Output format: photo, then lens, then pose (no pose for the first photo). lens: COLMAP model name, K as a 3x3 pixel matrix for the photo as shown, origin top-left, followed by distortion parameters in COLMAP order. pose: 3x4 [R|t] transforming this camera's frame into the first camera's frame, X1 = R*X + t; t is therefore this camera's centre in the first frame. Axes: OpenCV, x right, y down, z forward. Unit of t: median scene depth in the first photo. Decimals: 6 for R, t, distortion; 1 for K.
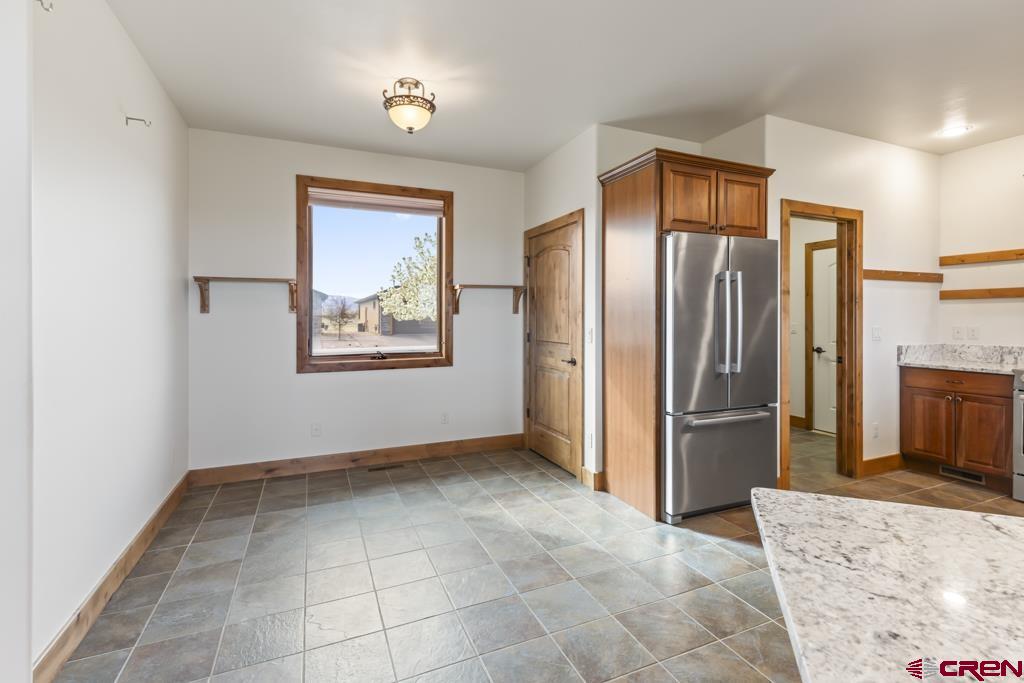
lens RADIAL K [[463.8, 0, 514.3], [0, 463.8, 323.5], [0, 0, 1]] dist [0.002587, 0.000051]
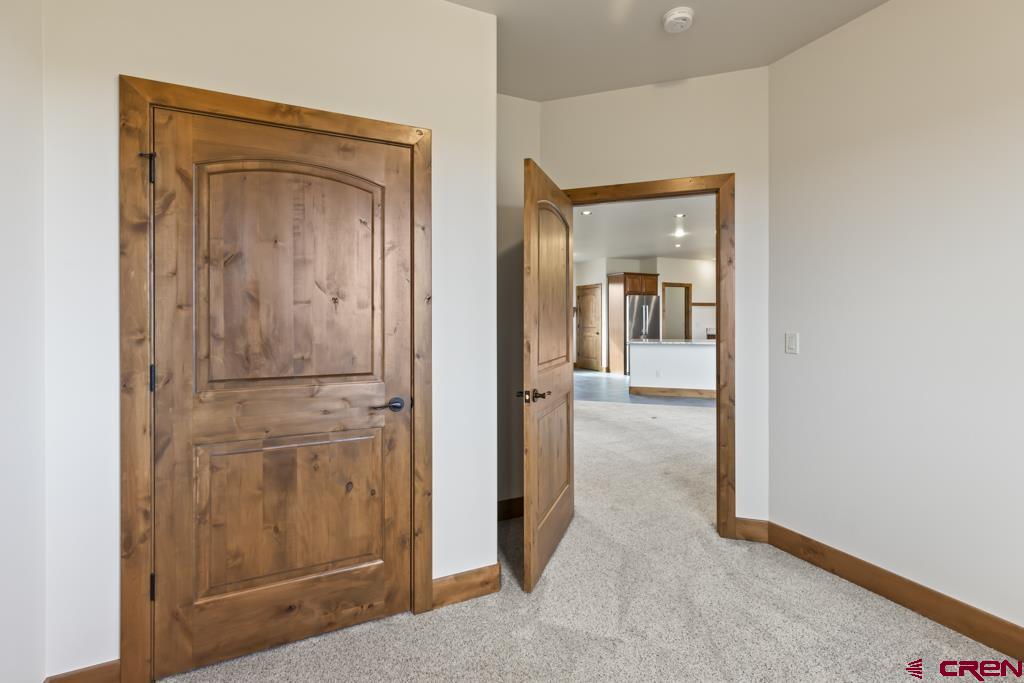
lens RADIAL K [[463.8, 0, 514.3], [0, 463.8, 323.5], [0, 0, 1]] dist [0.002587, 0.000051]
pose [[0.999376, -0.001388, 0.035301, -0.525830], [0.001519, 0.999992, -0.003687, 0.029623], [-0.035295, 0.003738, 0.999370, -2.010348]]
